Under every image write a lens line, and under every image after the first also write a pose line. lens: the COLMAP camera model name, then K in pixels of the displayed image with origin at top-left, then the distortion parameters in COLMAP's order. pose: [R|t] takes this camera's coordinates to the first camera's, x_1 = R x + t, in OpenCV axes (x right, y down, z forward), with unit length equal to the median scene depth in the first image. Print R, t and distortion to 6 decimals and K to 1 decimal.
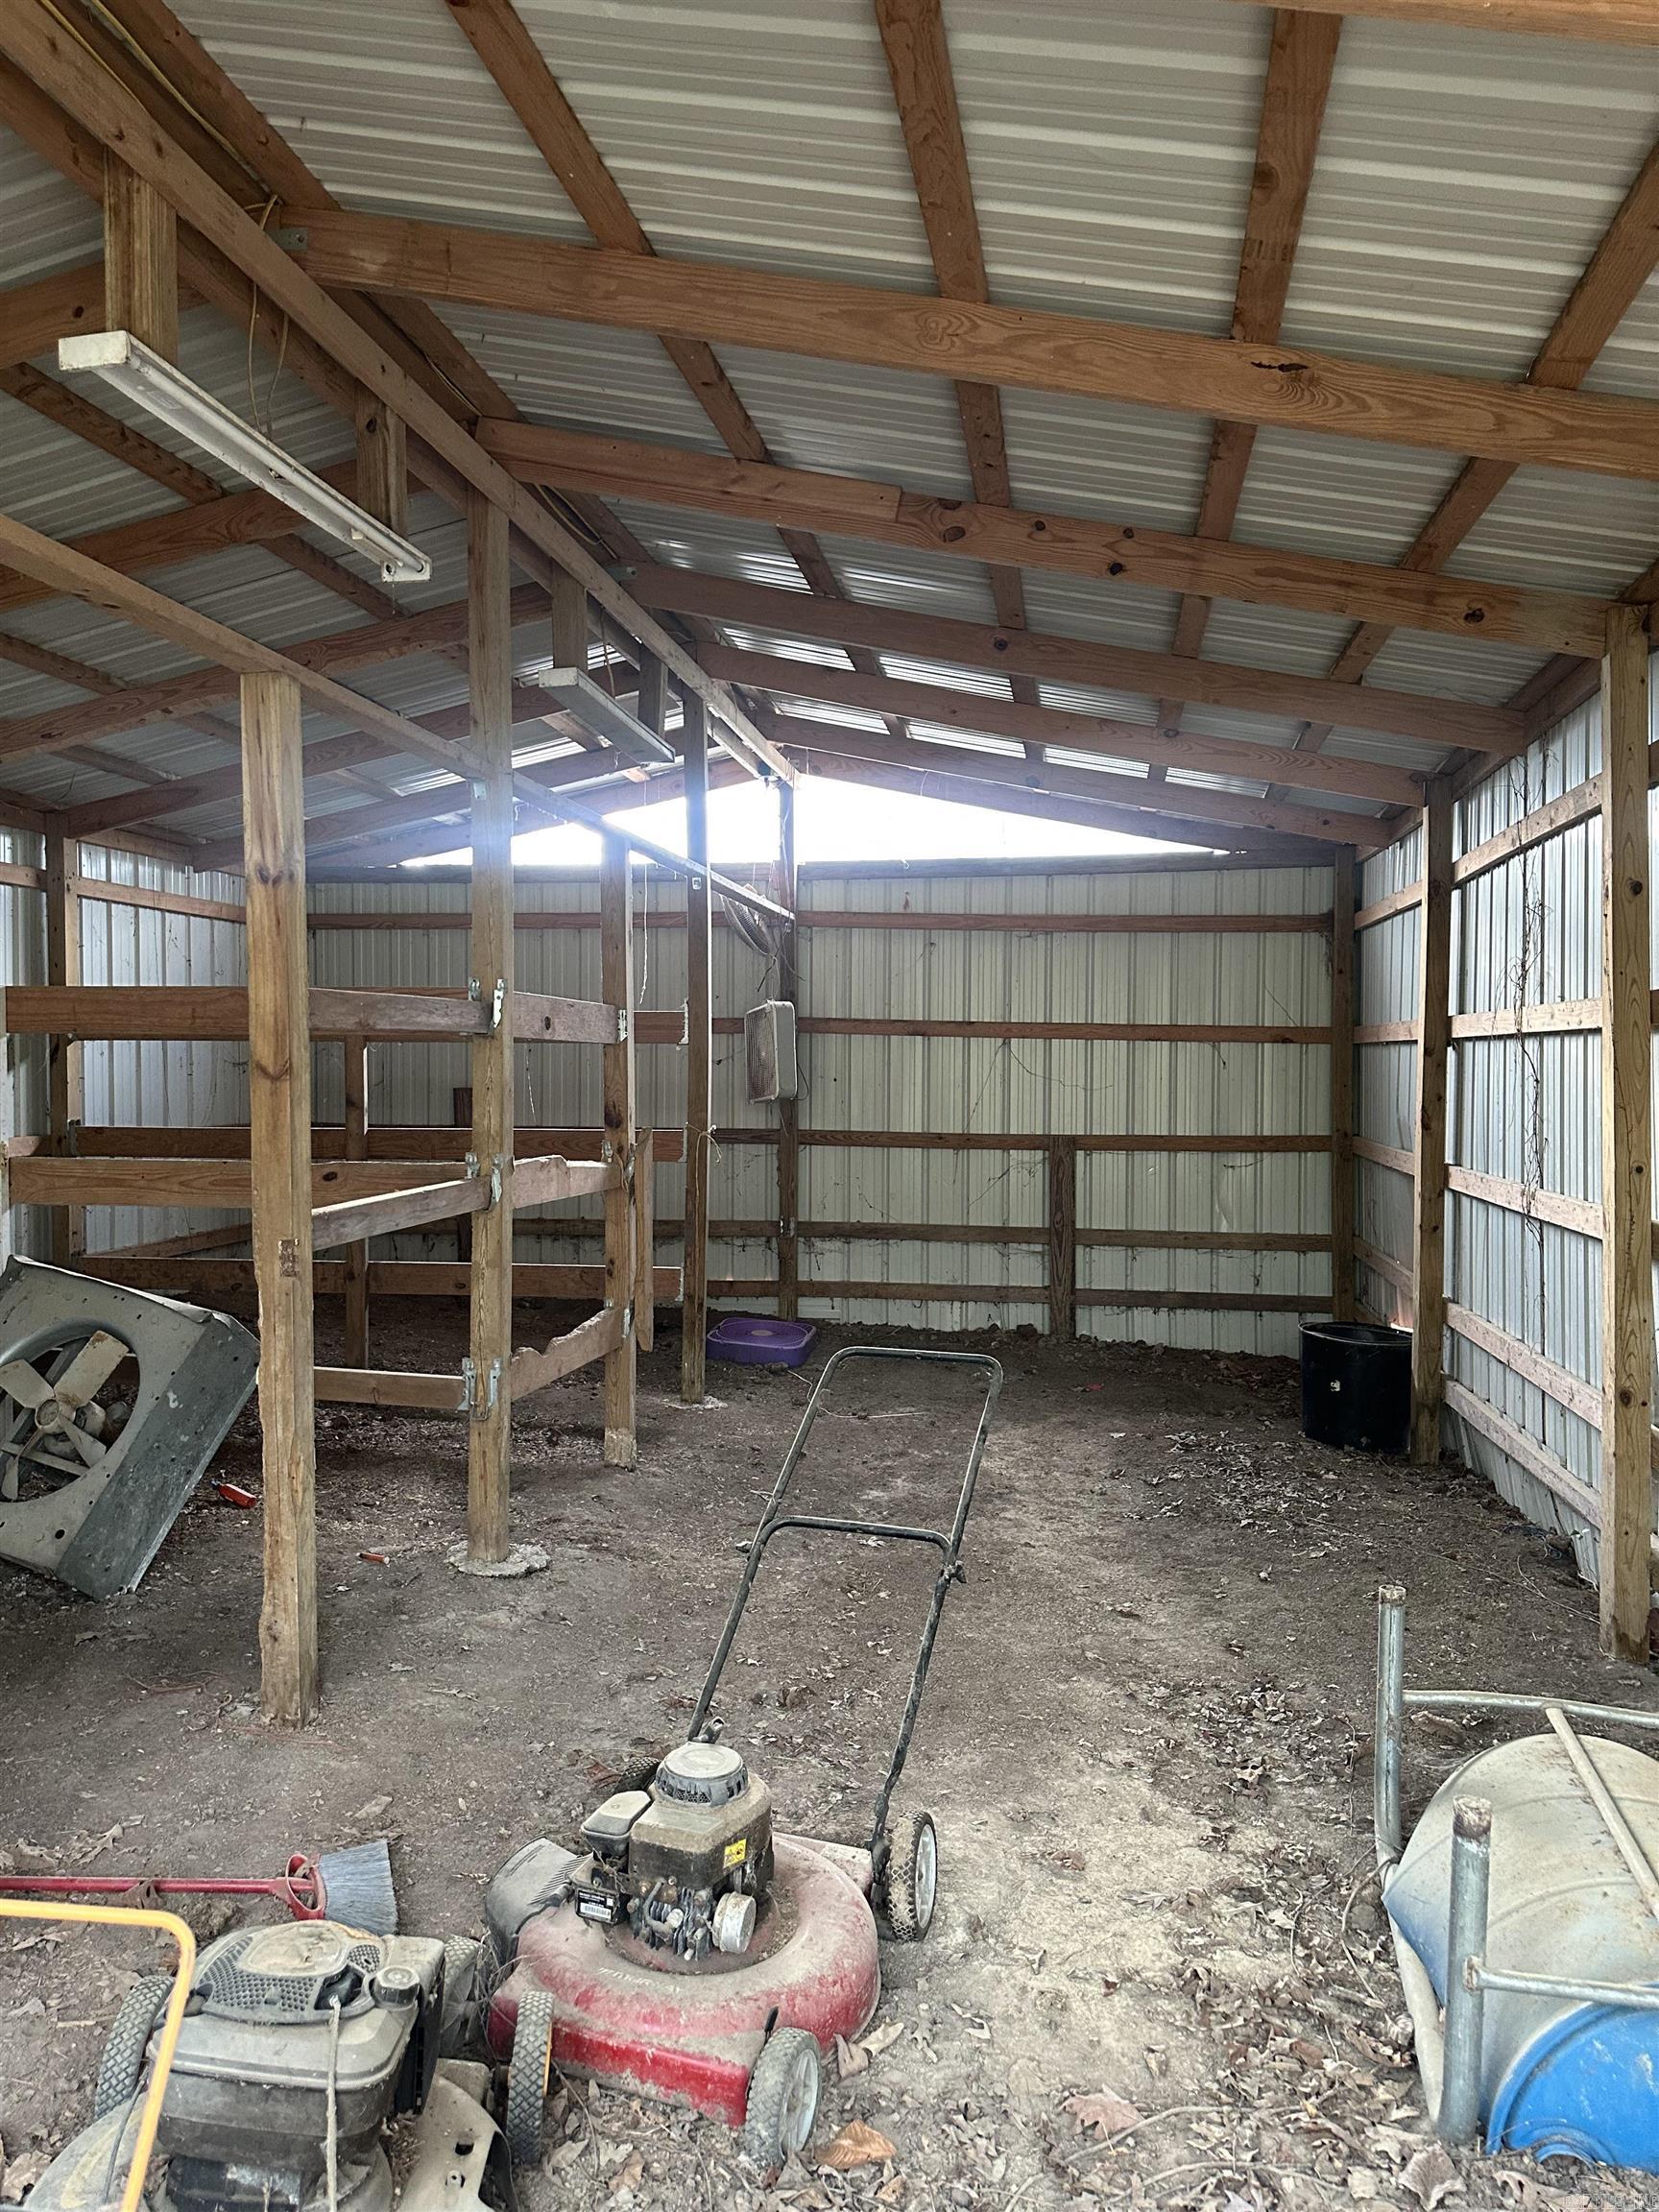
lens RADIAL K [[1583.2, 0, 828.0], [0, 1583.2, 1113.7], [0, 0, 1]] dist [0.096932, -0.067620]
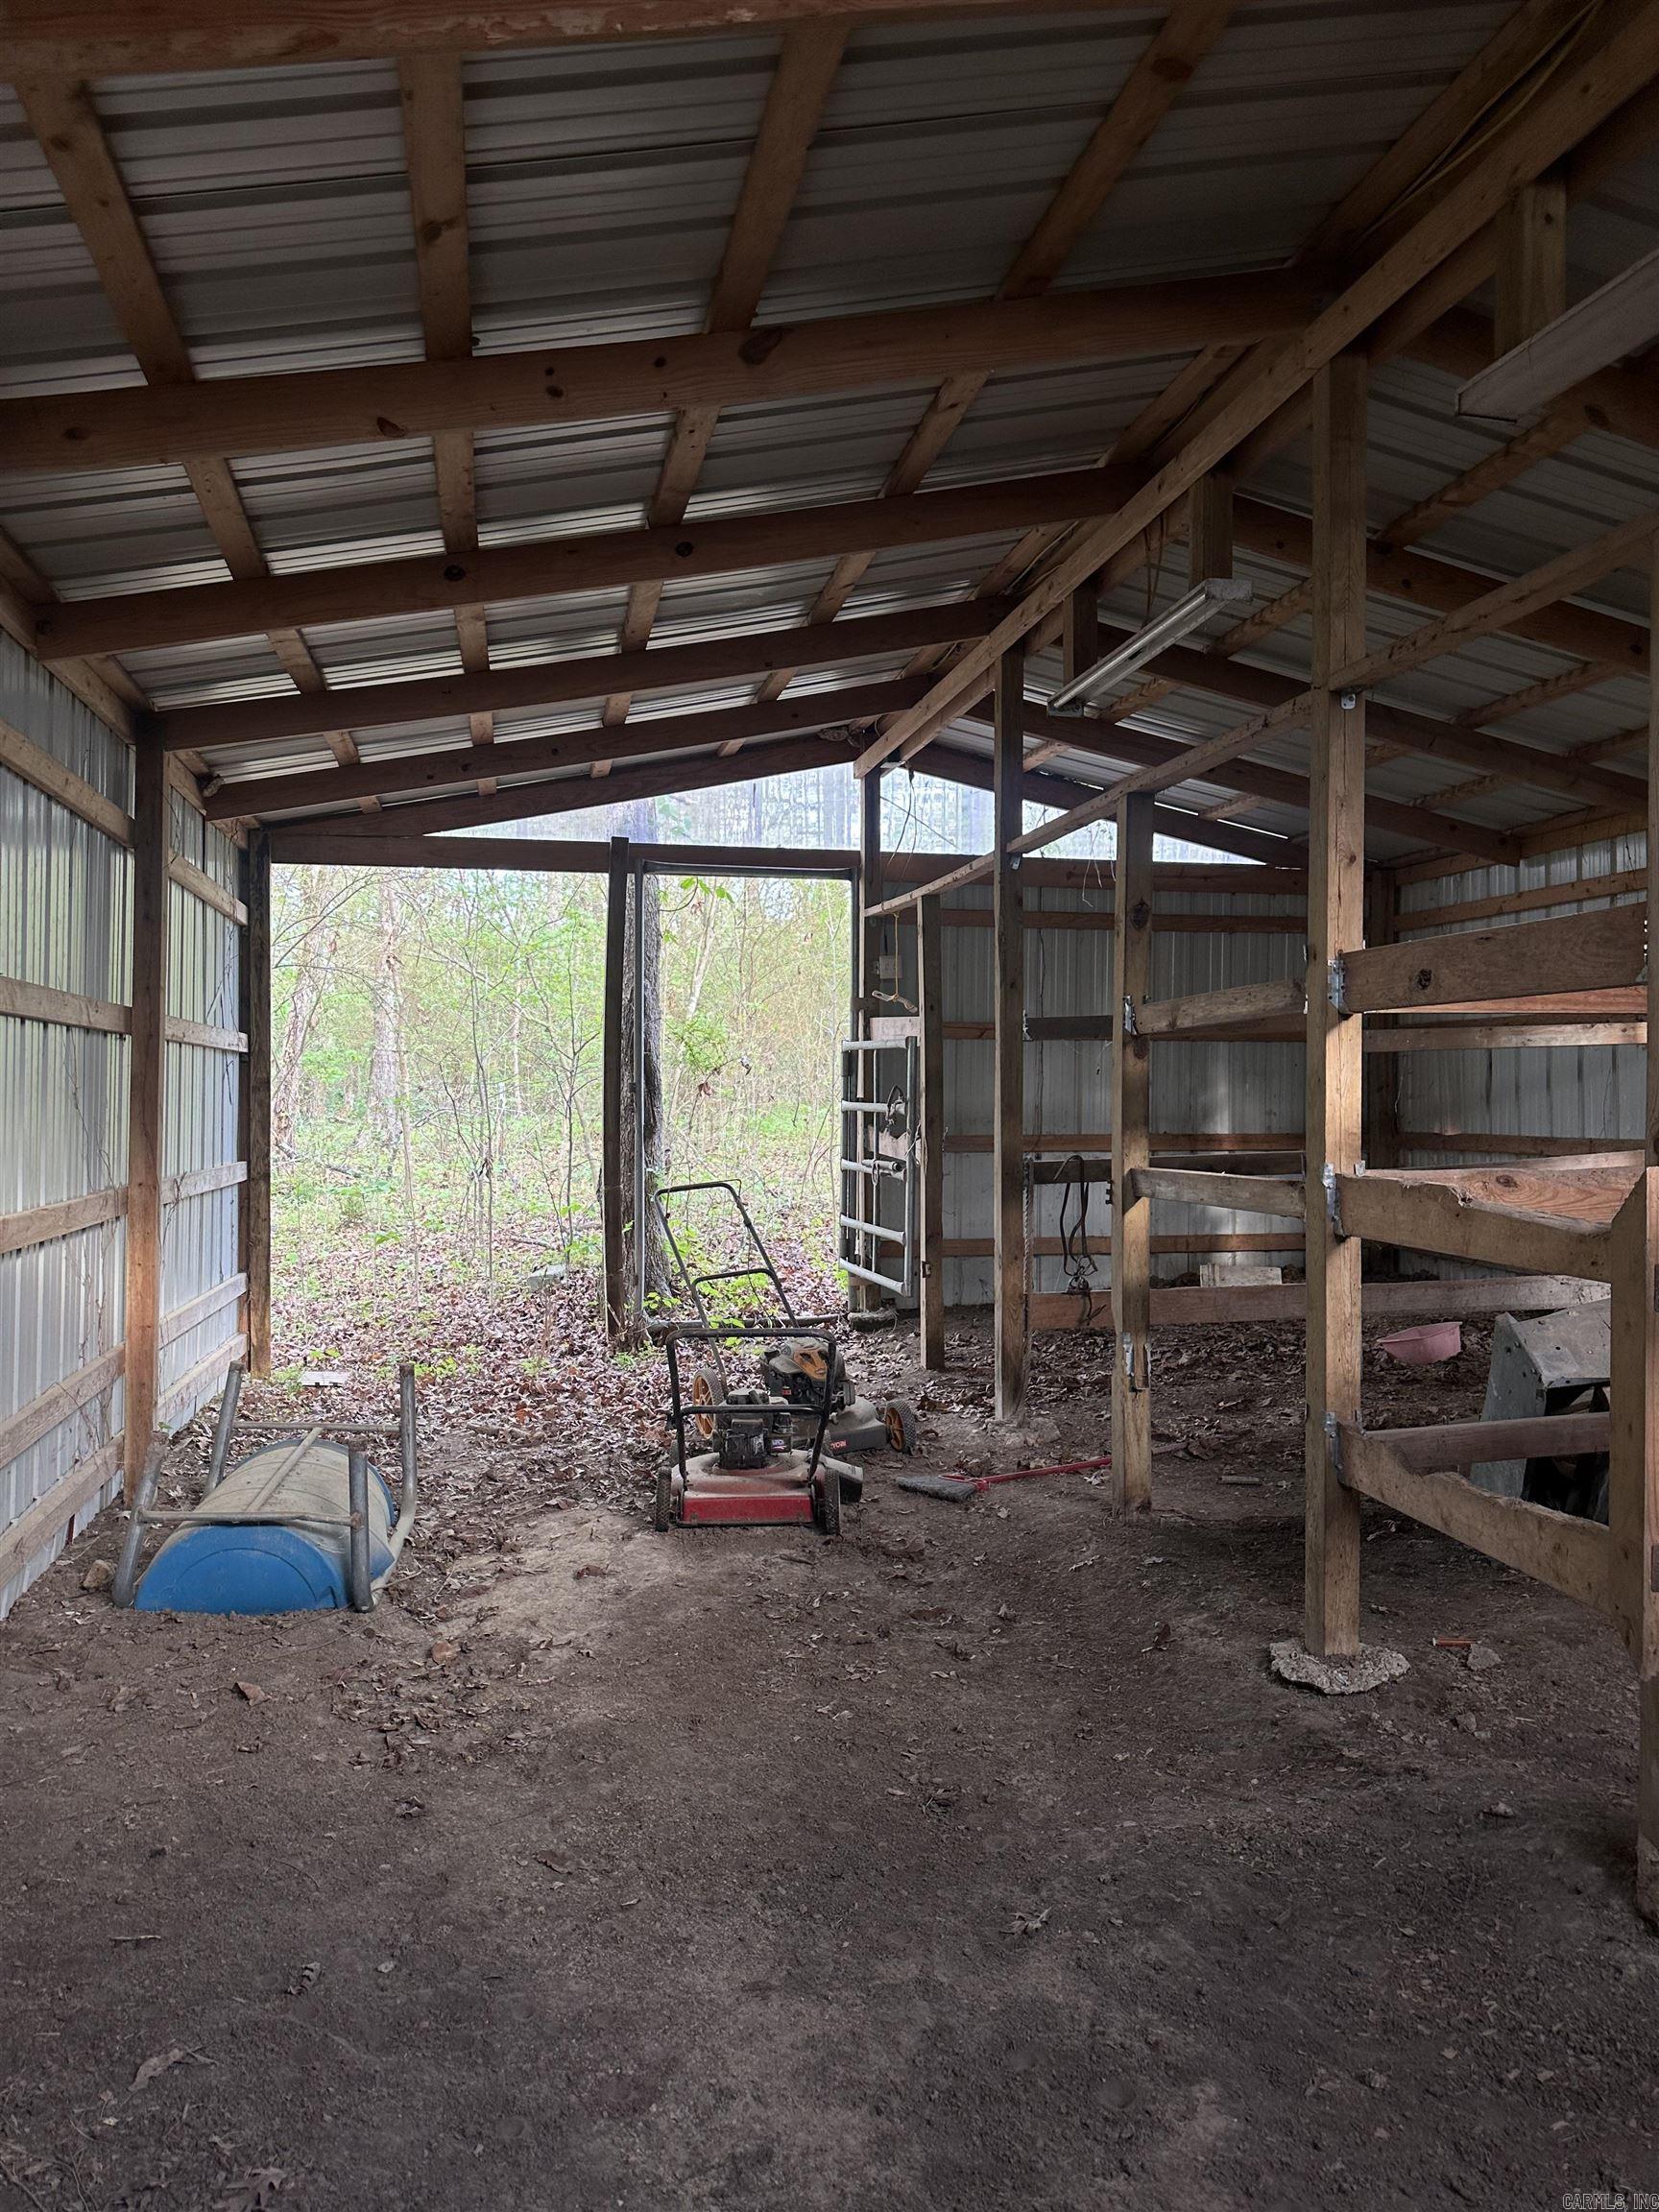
lens RADIAL K [[1583.2, 0, 828.0], [0, 1583.2, 1113.7], [0, 0, 1]] dist [0.096932, -0.067620]
pose [[-0.930630, -0.011658, -0.365775, 0.421883], [-0.025341, 0.999146, 0.032630, -0.026756], [0.365082, 0.039635, -0.930131, 2.110343]]
